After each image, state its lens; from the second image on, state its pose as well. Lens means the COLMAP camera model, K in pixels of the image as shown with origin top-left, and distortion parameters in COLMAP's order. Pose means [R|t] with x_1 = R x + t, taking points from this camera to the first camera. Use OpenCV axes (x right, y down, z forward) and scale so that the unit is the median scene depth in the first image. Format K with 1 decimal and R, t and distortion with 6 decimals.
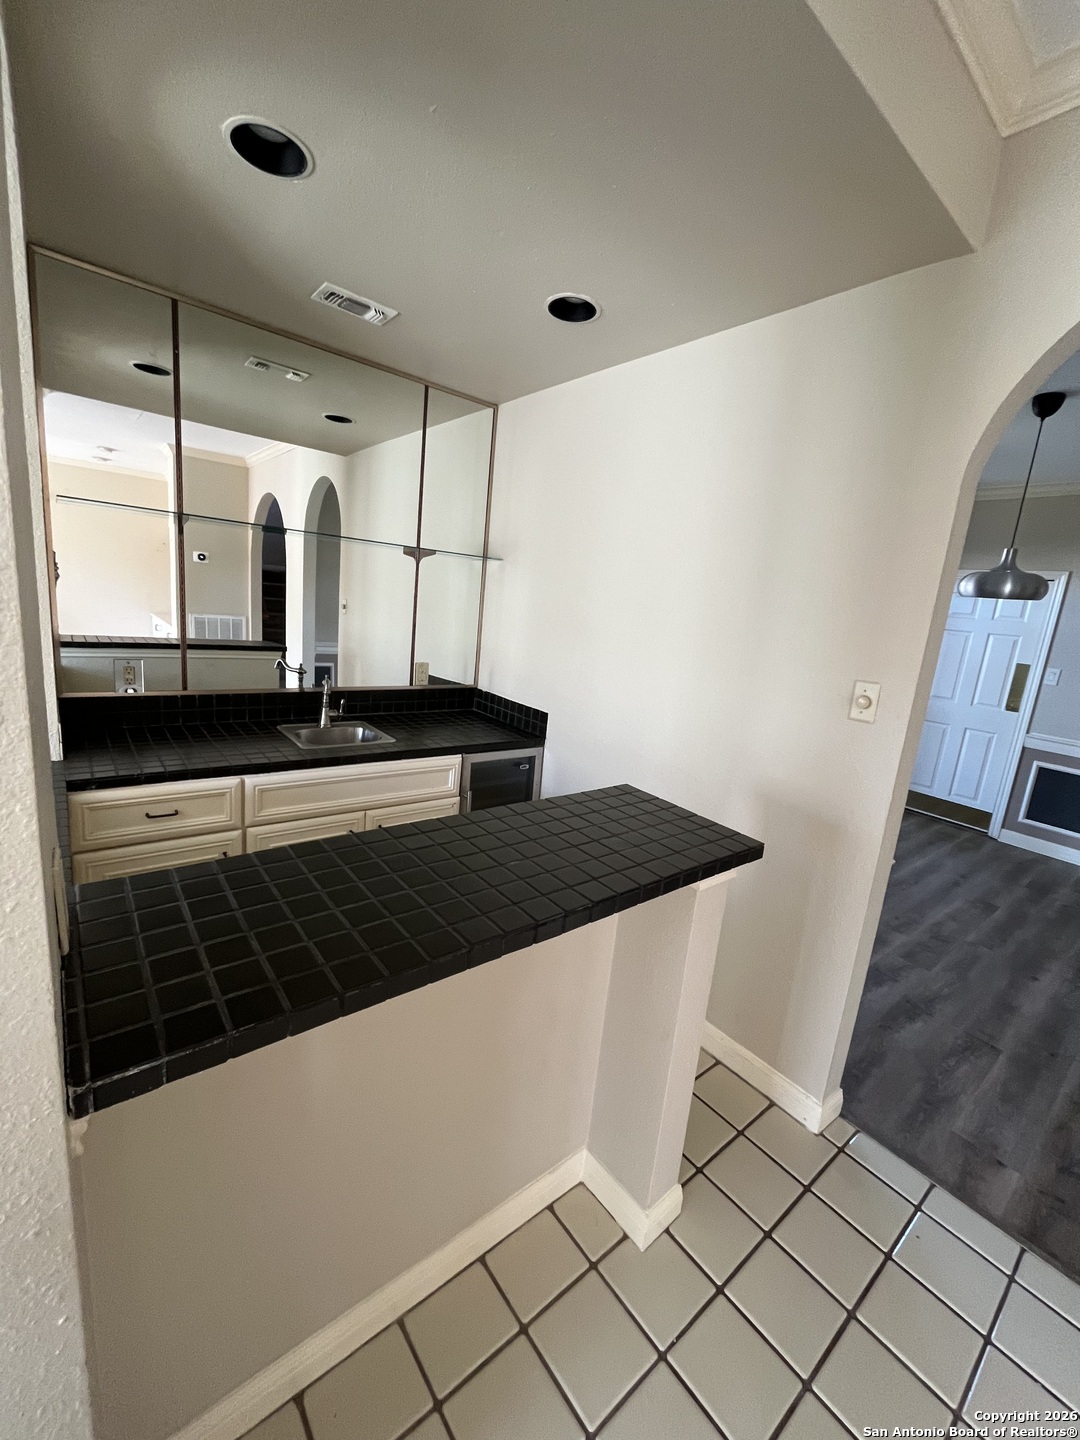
lens RADIAL K [[586.2, 0, 537.4], [0, 586.2, 719.5], [0, 0, 1]] dist [-0.003518, -0.000140]
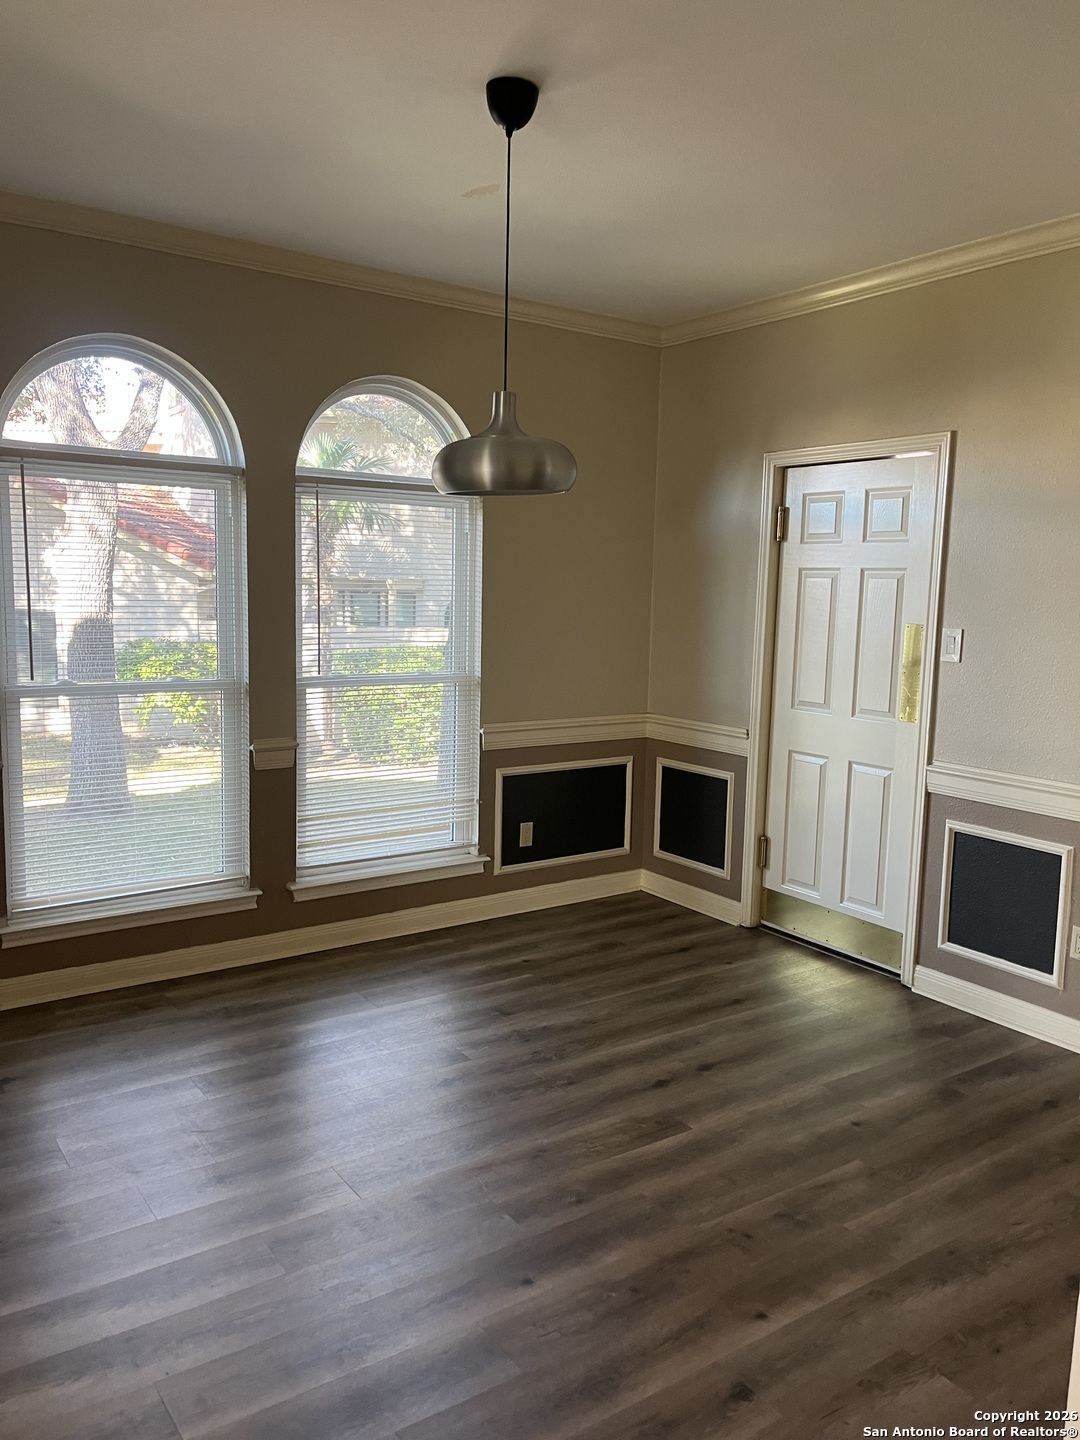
lens RADIAL K [[1098.0, 0, 534.1], [0, 1098.0, 722.8], [0, 0, 1]] dist [0.071763, -0.092025]
pose [[0.994915, -0.063641, -0.078058, 0.739079], [0.057762, 0.995479, -0.075394, 0.050578], [0.082504, 0.070501, 0.994094, 0.067128]]
